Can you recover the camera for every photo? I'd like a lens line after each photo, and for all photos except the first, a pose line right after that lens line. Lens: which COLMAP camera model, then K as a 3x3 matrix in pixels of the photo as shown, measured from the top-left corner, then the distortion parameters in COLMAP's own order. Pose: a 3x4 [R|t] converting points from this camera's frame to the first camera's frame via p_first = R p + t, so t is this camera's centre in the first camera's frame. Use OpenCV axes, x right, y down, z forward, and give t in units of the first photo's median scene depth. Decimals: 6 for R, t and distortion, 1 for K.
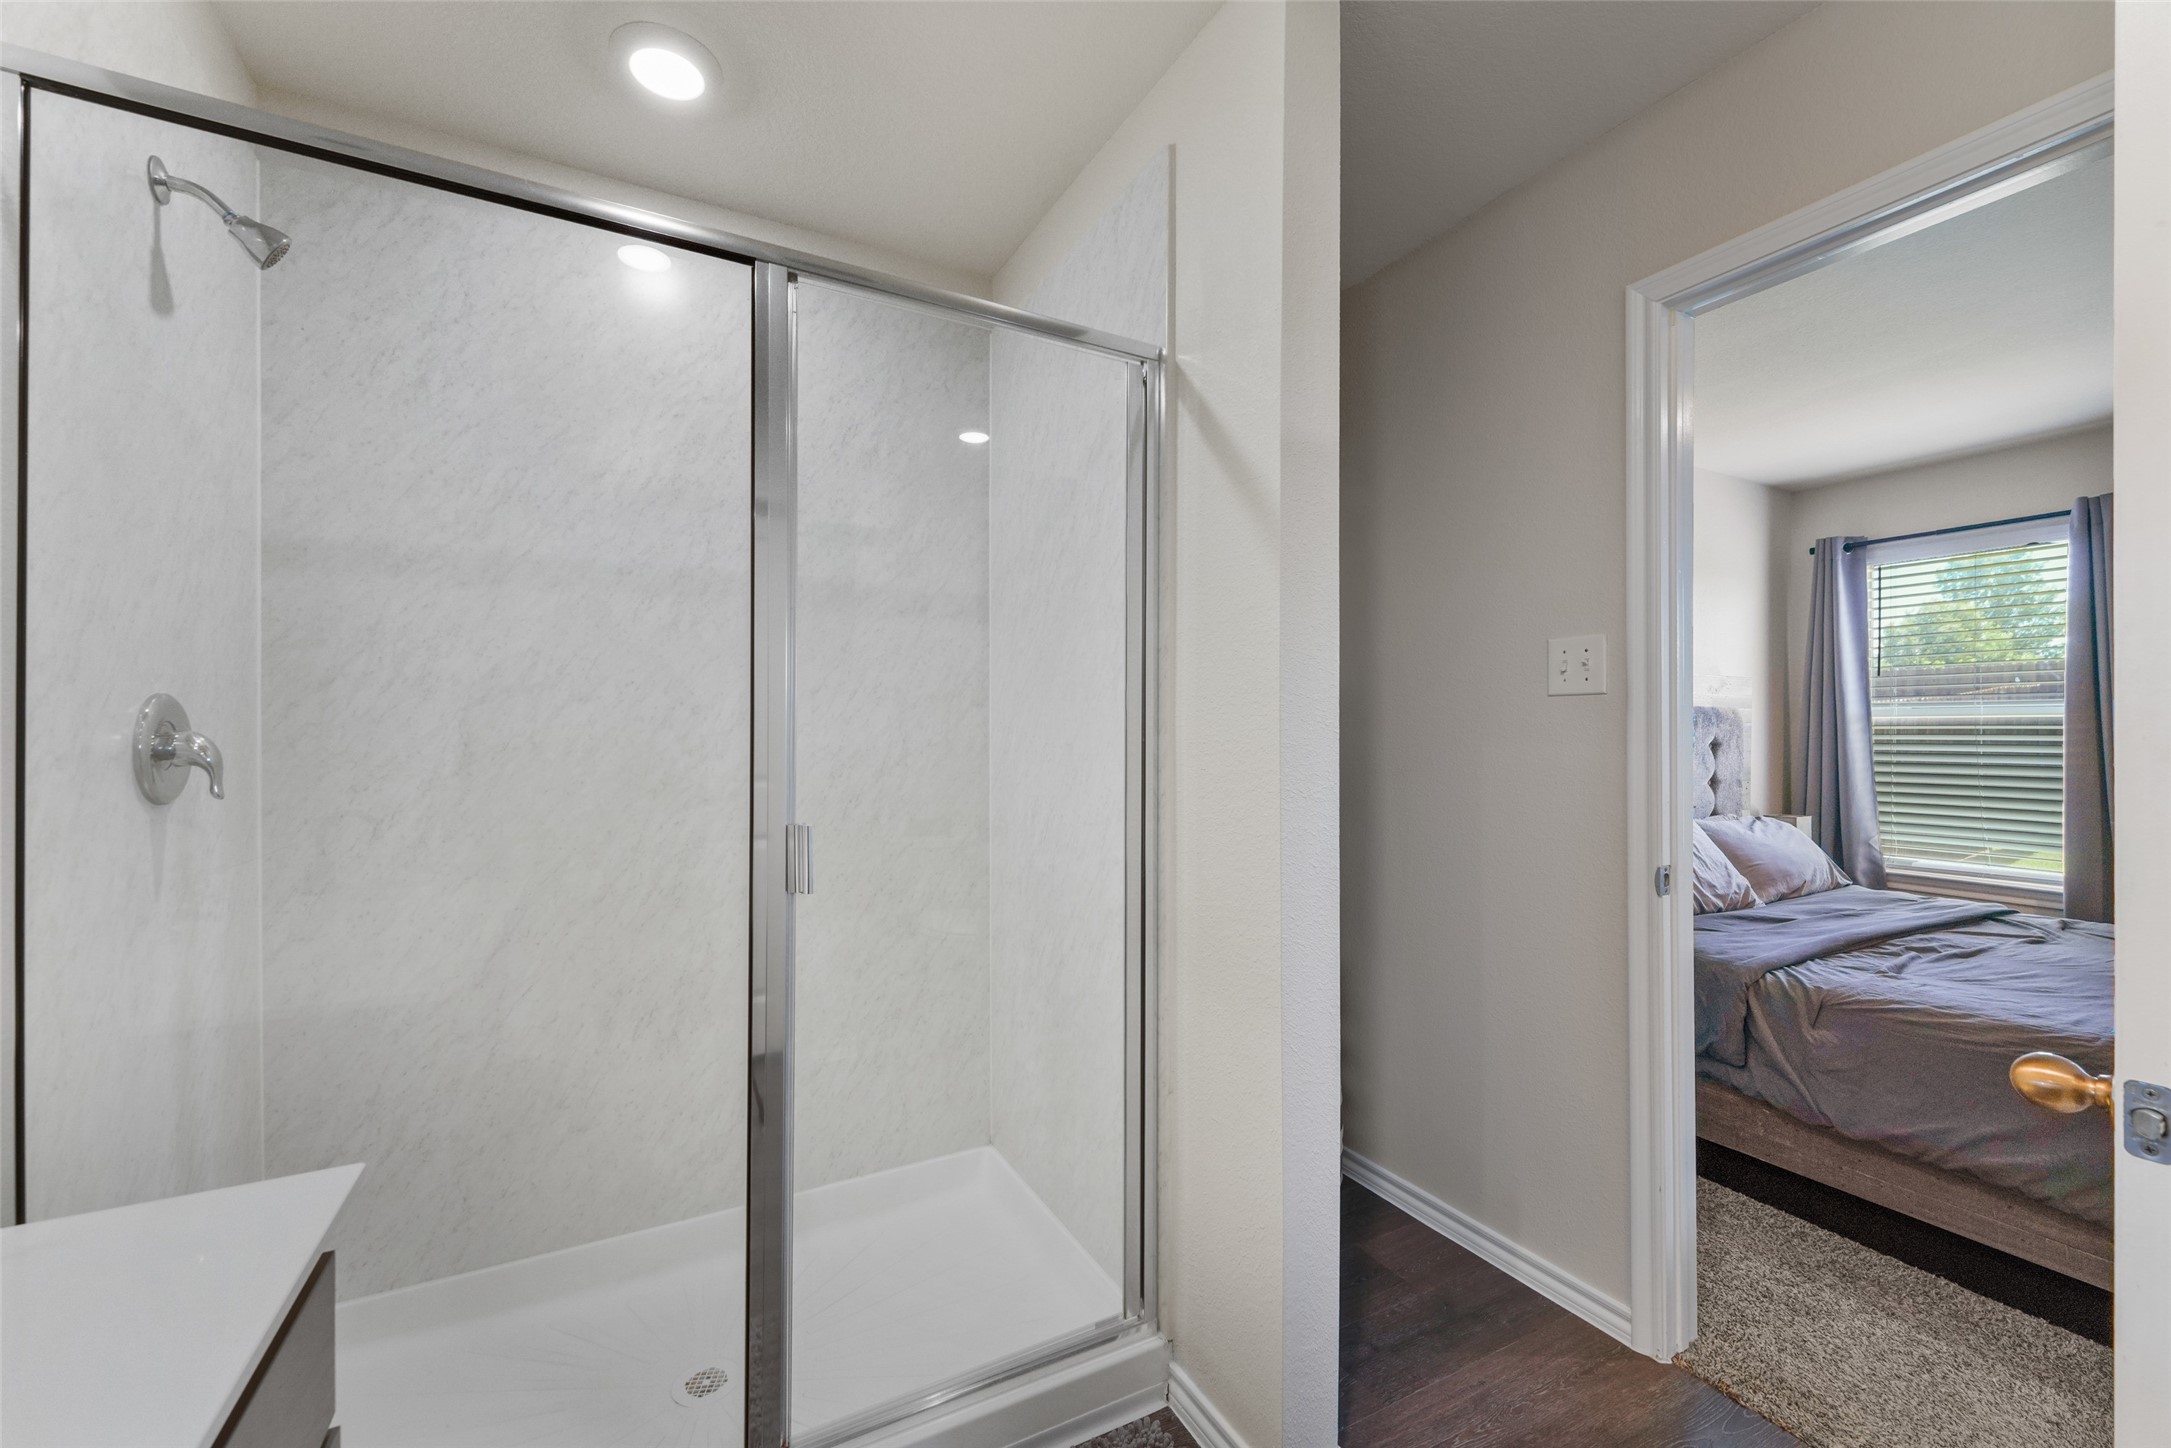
lens RADIAL K [[858.6, 0, 1071.8], [0, 858.6, 726.7], [0, 0, 1]] dist [0.004357, -0.000259]
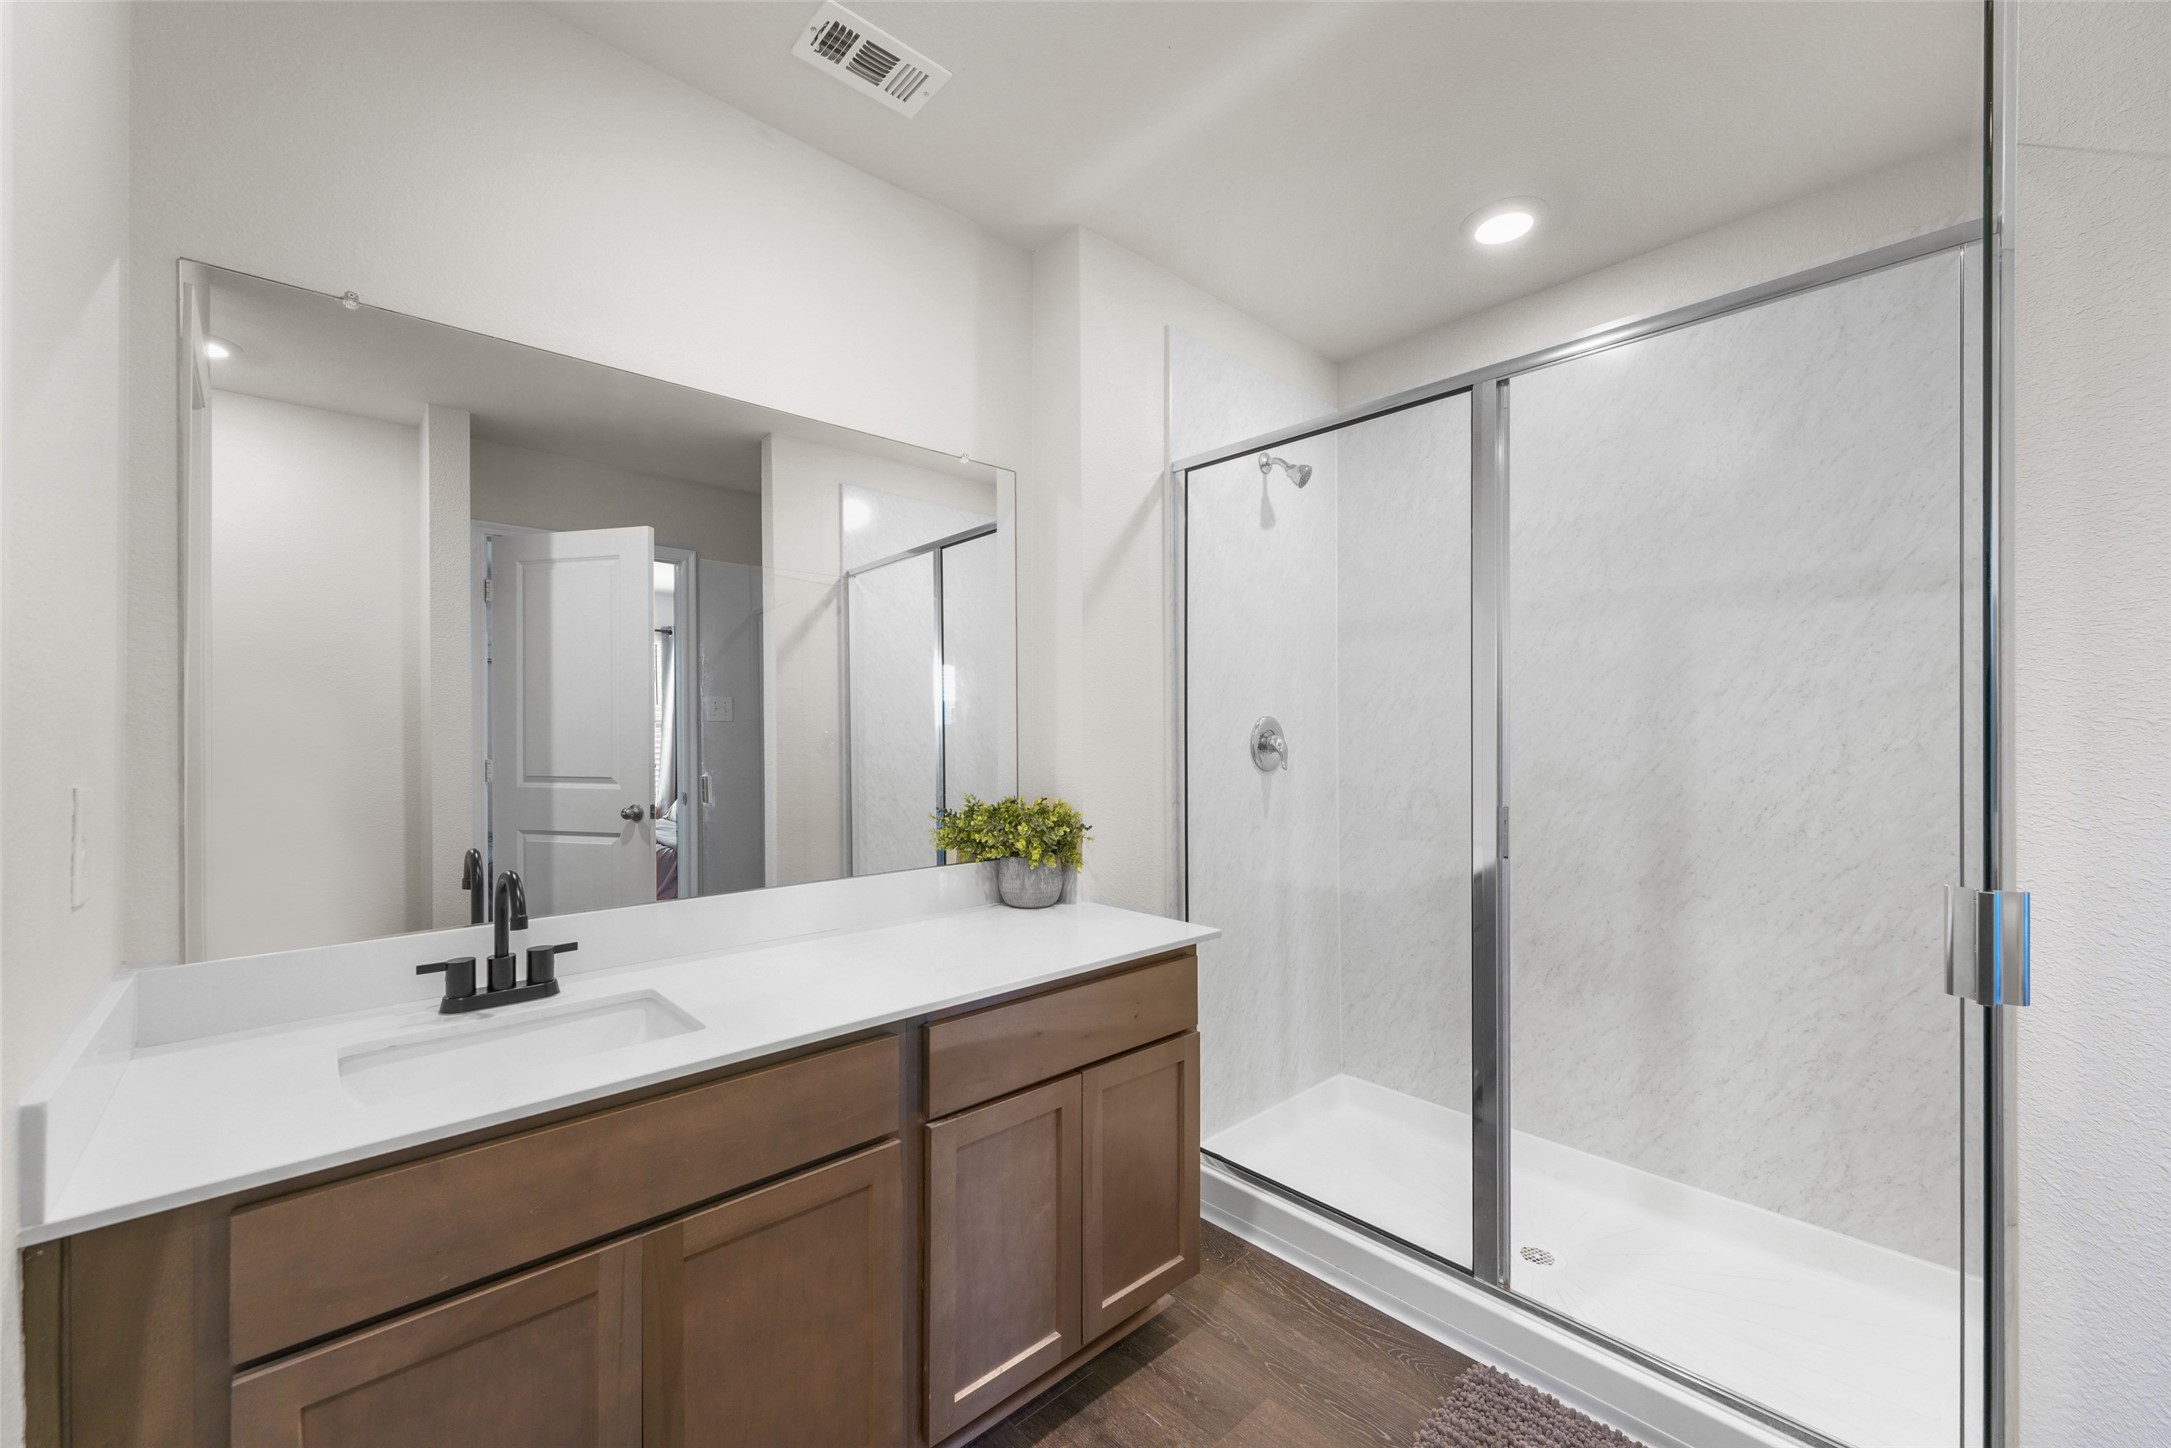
lens RADIAL K [[853.7, 0, 1069.8], [0, 853.7, 725.9], [0, 0, 1]] dist [0.003428, -0.000431]
pose [[0.249891, -0.011599, -0.968204, 0.749276], [0.006798, 0.999925, -0.010224, 0.001356], [0.968250, -0.004027, 0.249951, 0.051463]]
